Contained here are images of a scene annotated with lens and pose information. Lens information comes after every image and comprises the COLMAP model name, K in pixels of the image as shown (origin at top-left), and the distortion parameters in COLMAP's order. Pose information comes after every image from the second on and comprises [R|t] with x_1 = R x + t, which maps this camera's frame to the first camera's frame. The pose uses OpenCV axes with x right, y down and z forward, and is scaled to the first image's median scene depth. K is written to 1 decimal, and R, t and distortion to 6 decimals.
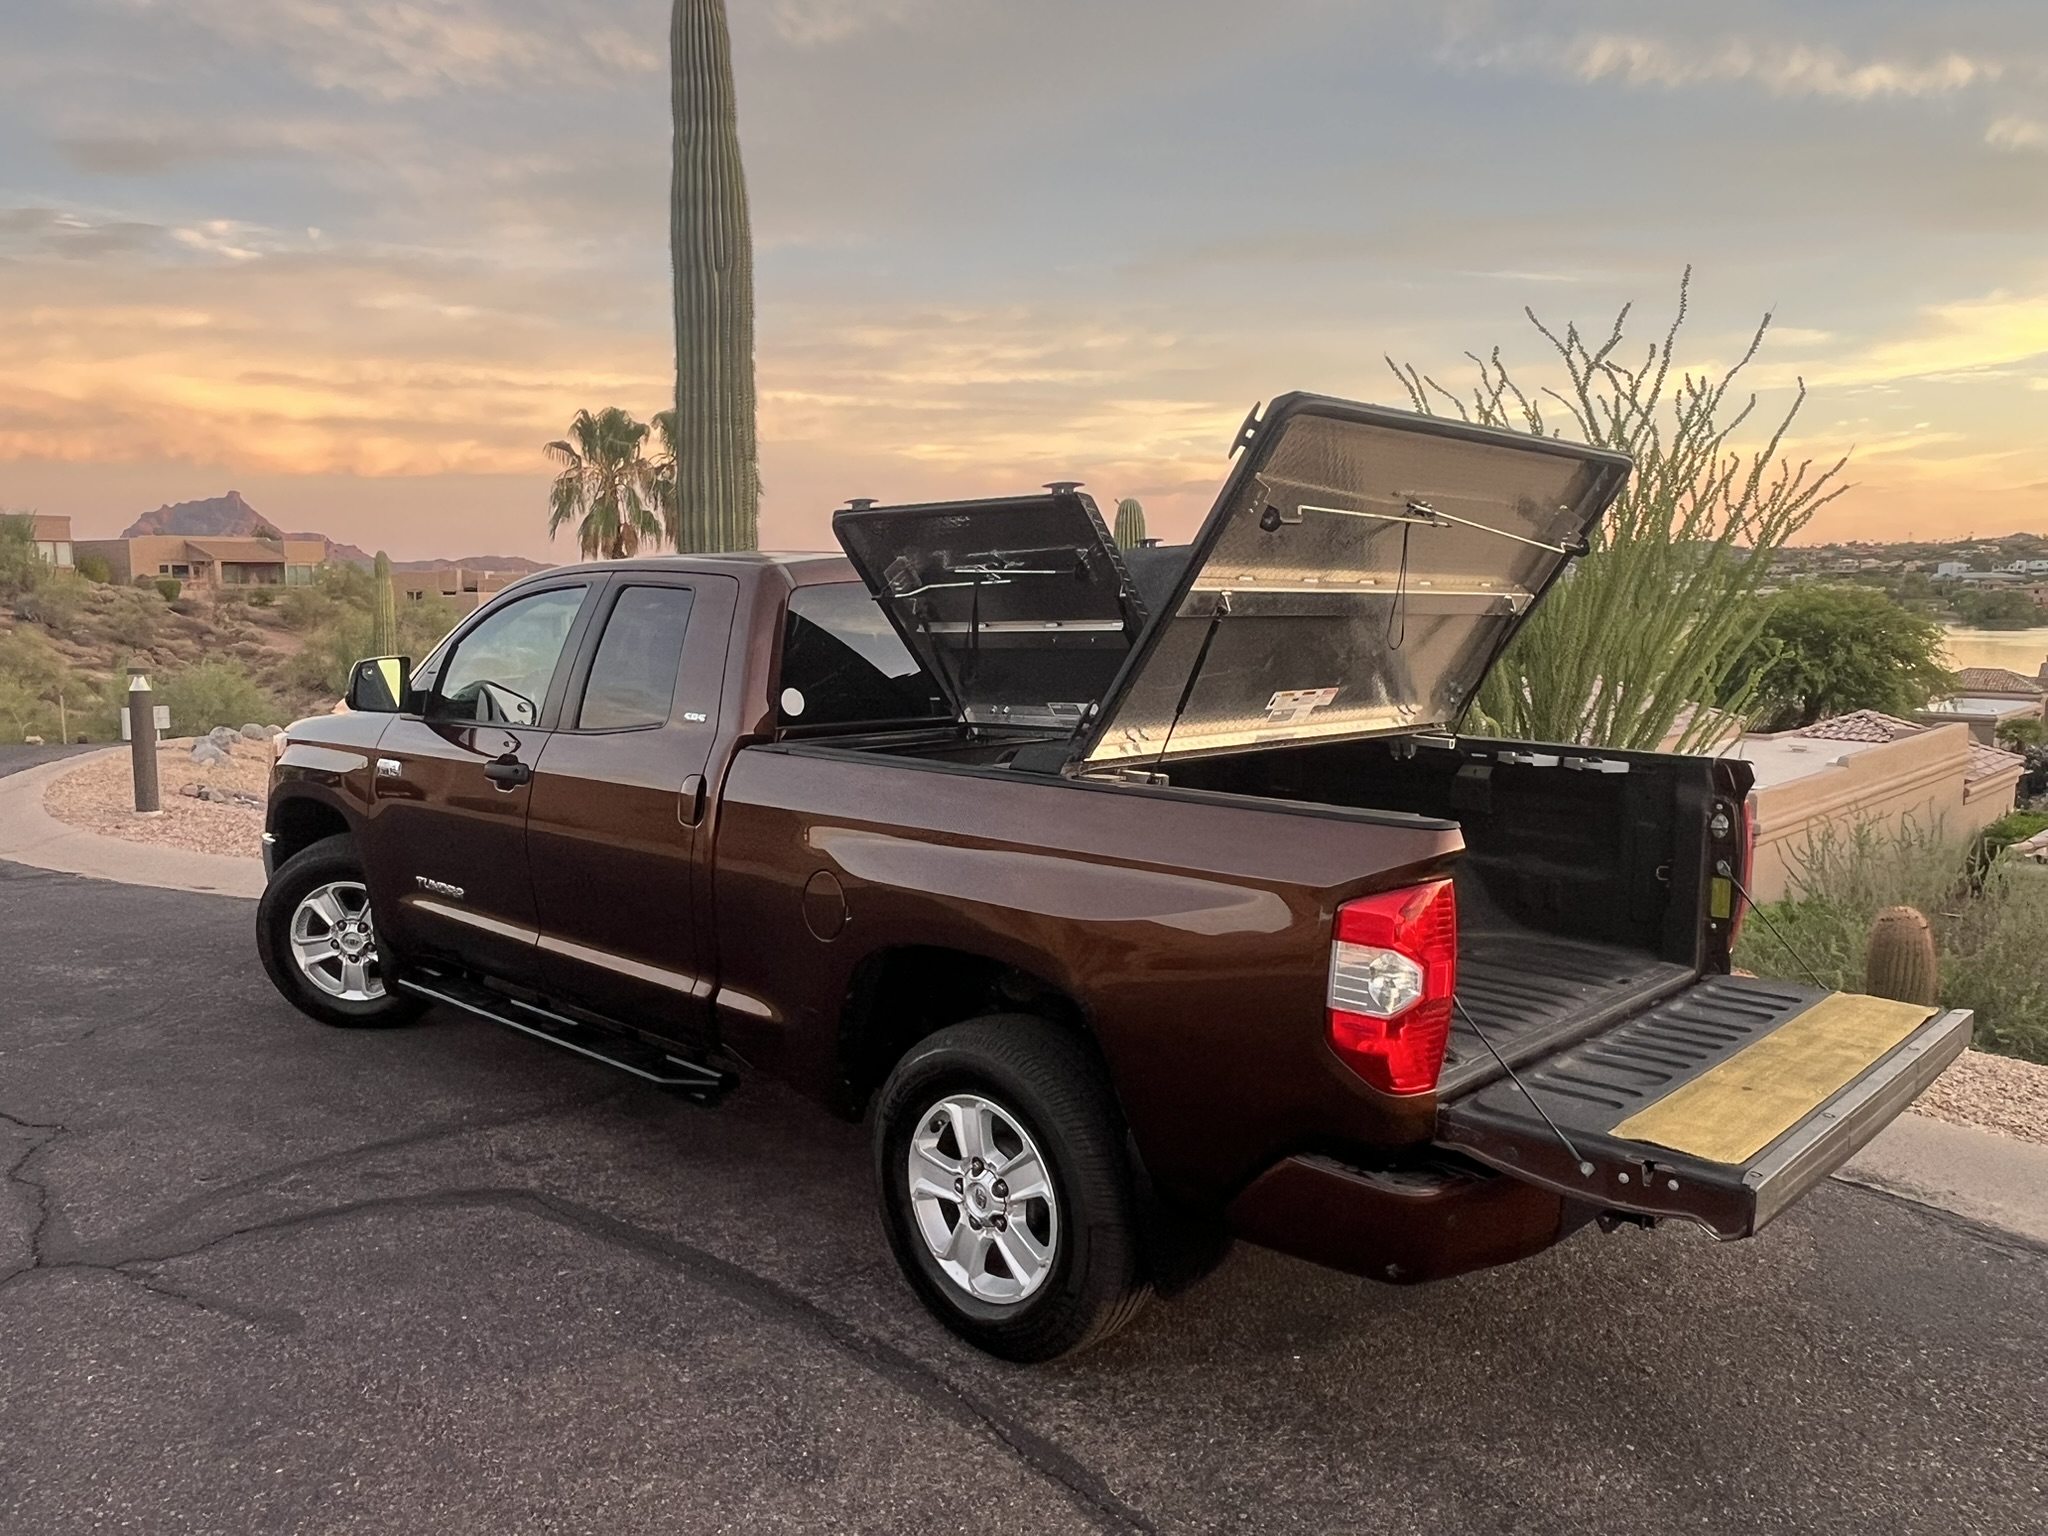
lens RADIAL K [[1519.7, 0, 1009.6], [0, 1519.7, 769.8], [0, 0, 1]] dist [-0.002468, -0.001097]
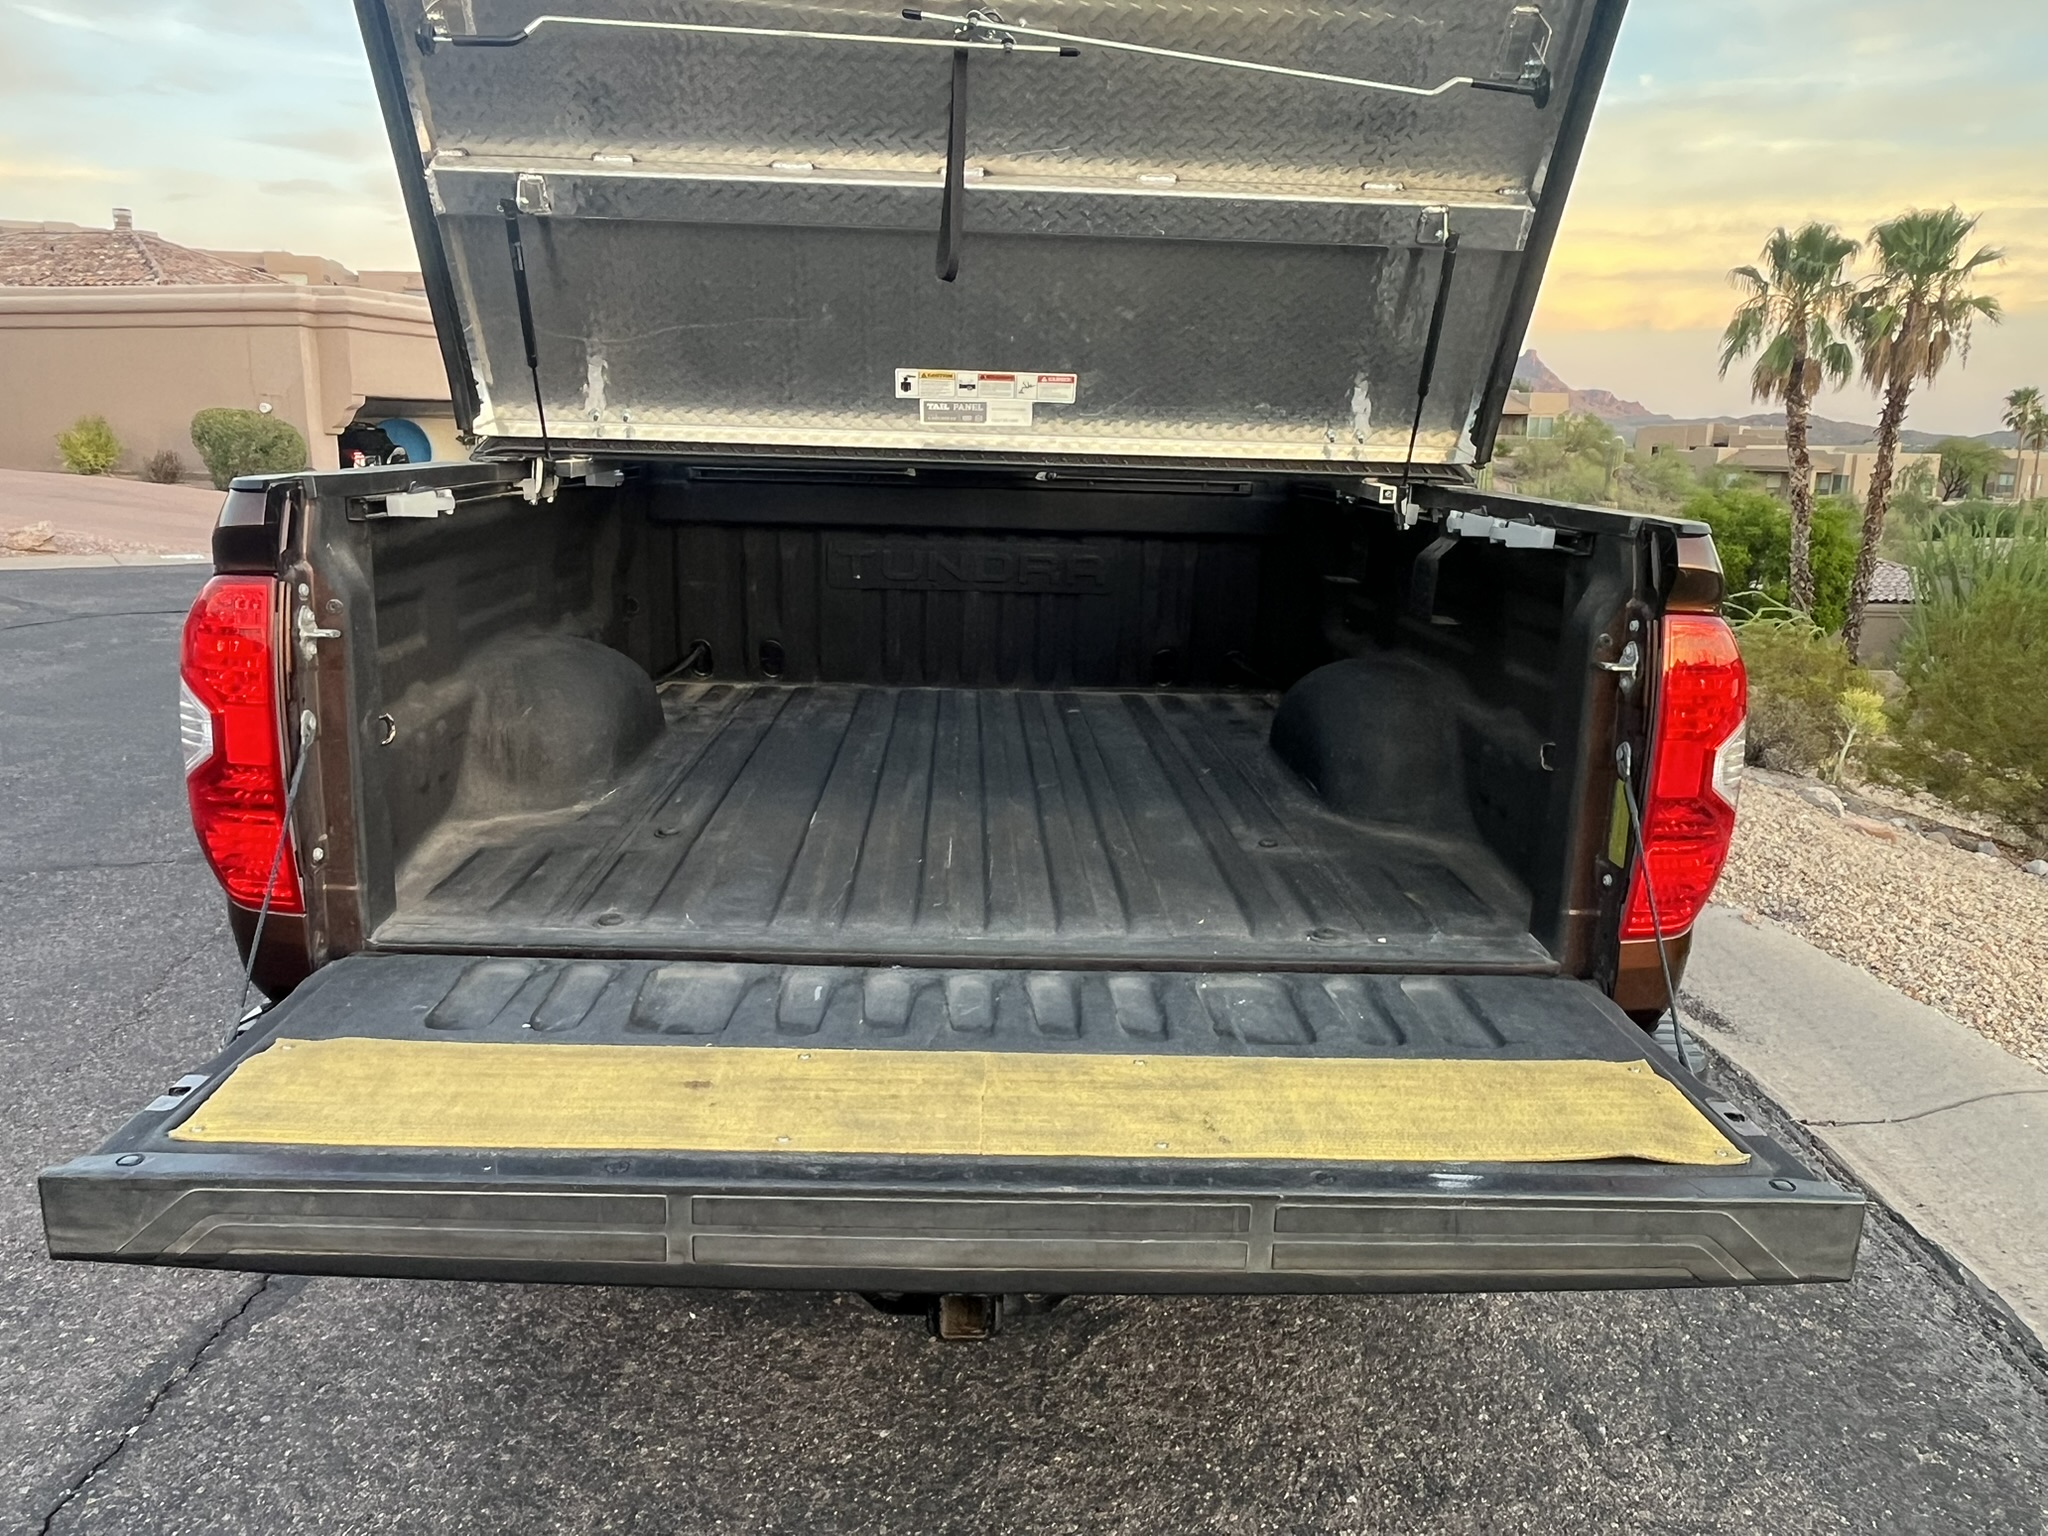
lens RADIAL K [[1519.7, 0, 1024.4], [0, 1519.7, 766.2], [0, 0, 1]] dist [-0.002468, -0.001097]
pose [[0.705958, 0.162763, -0.689298, 0.258656], [-0.101976, 0.986454, 0.128490, 0.010240], [0.700874, -0.020417, 0.712993, 0.213138]]
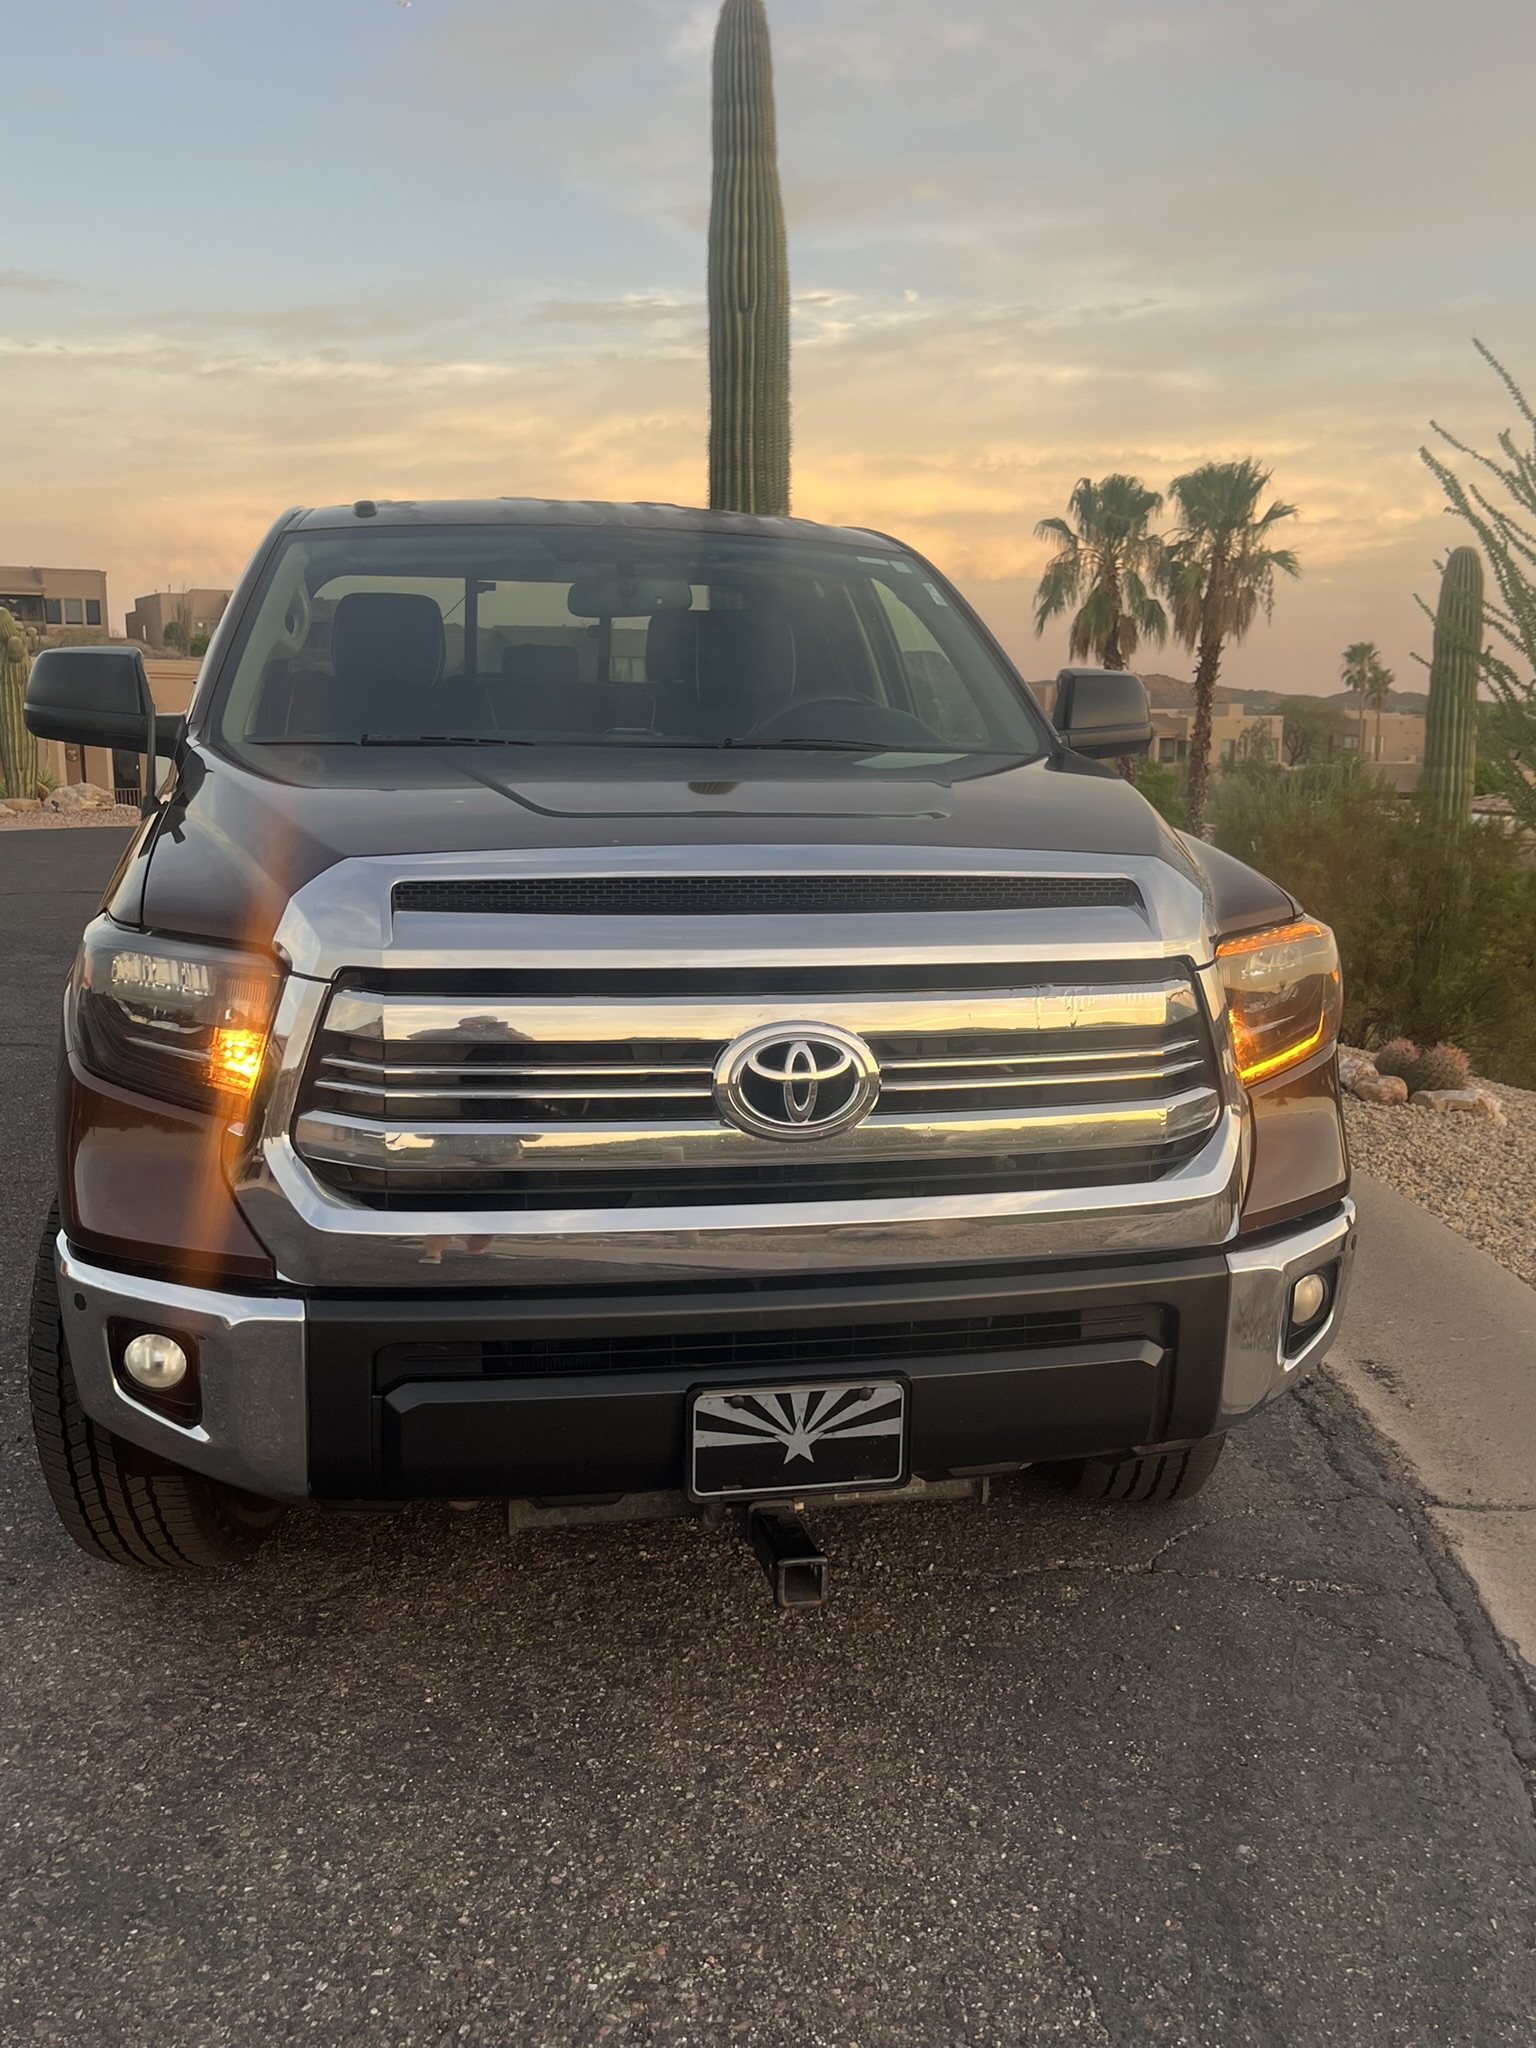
lens RADIAL K [[1934.9, 0, 775.6], [0, 1934.9, 1030.8], [0, 0, 1]] dist [0.026131, 0.000000]
pose [[0.872833, 0.083209, -0.480873, 0.408616], [-0.062863, 0.996318, 0.058298, 0.049132], [0.483954, -0.020655, 0.874850, -0.070513]]
